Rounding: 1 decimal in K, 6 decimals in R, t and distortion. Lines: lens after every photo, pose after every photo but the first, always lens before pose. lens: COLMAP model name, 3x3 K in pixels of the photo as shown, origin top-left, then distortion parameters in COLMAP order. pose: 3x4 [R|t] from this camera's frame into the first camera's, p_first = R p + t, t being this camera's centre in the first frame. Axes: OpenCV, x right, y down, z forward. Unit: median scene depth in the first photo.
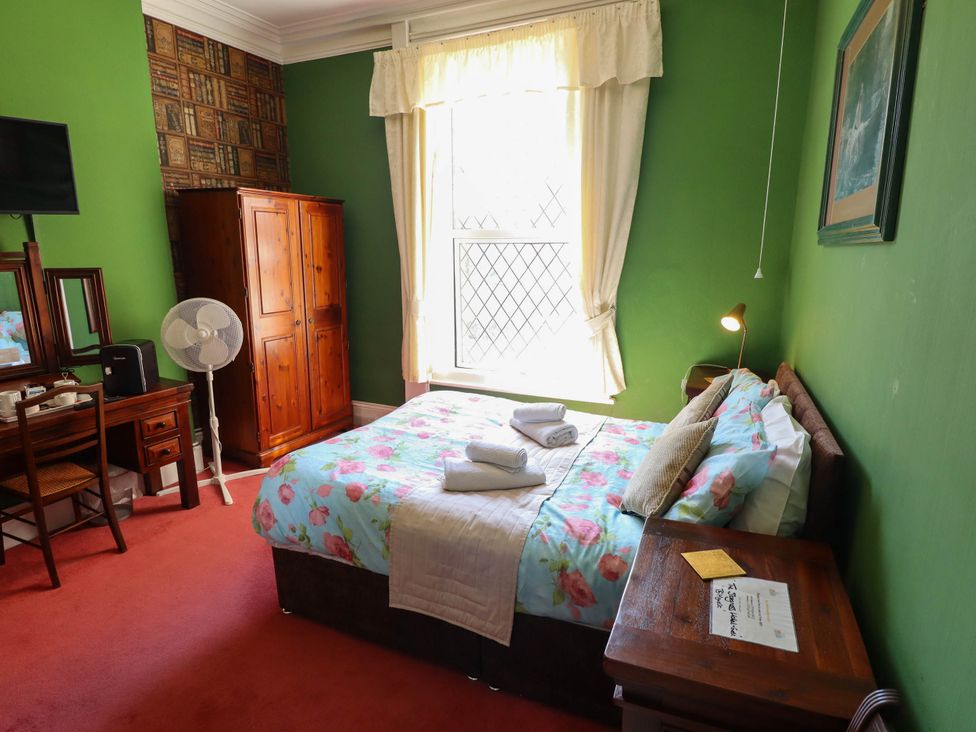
lens RADIAL K [[519.2, 0, 491.2], [0, 519.2, 361.2], [0, 0, 1]] dist [-0.006621, -0.009463]
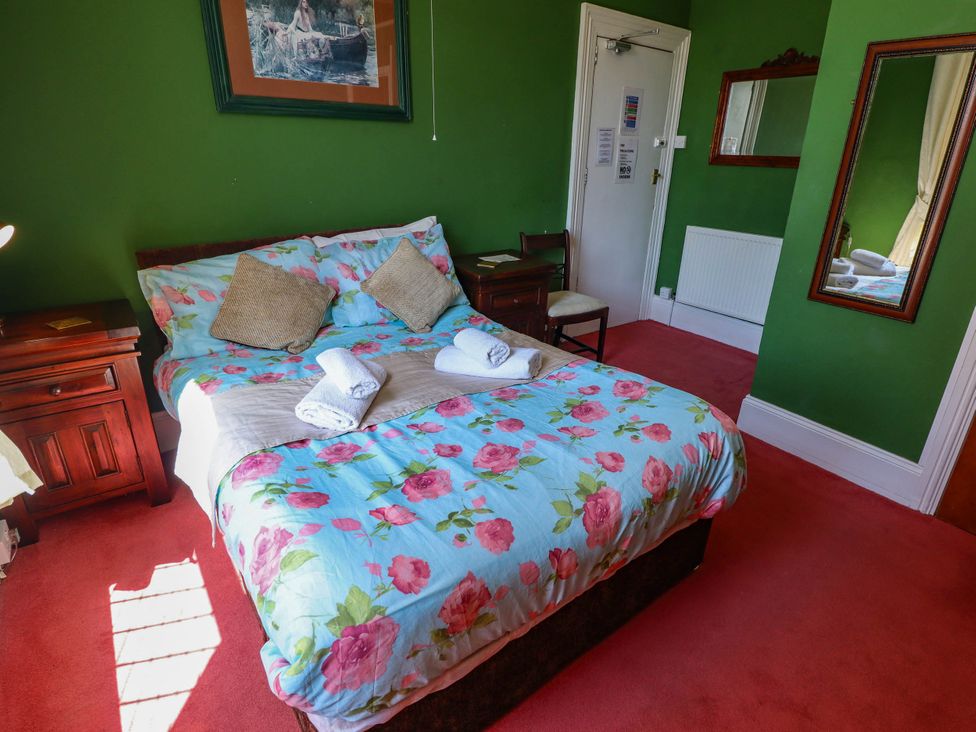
lens RADIAL K [[519.2, 0, 489.9], [0, 519.2, 364.5], [0, 0, 1]] dist [-0.006621, -0.009463]
pose [[-0.867943, -0.208718, 0.450679, -0.378397], [0.082116, 0.834619, 0.544672, -0.266582], [-0.489828, 0.509753, -0.707263, 1.441581]]
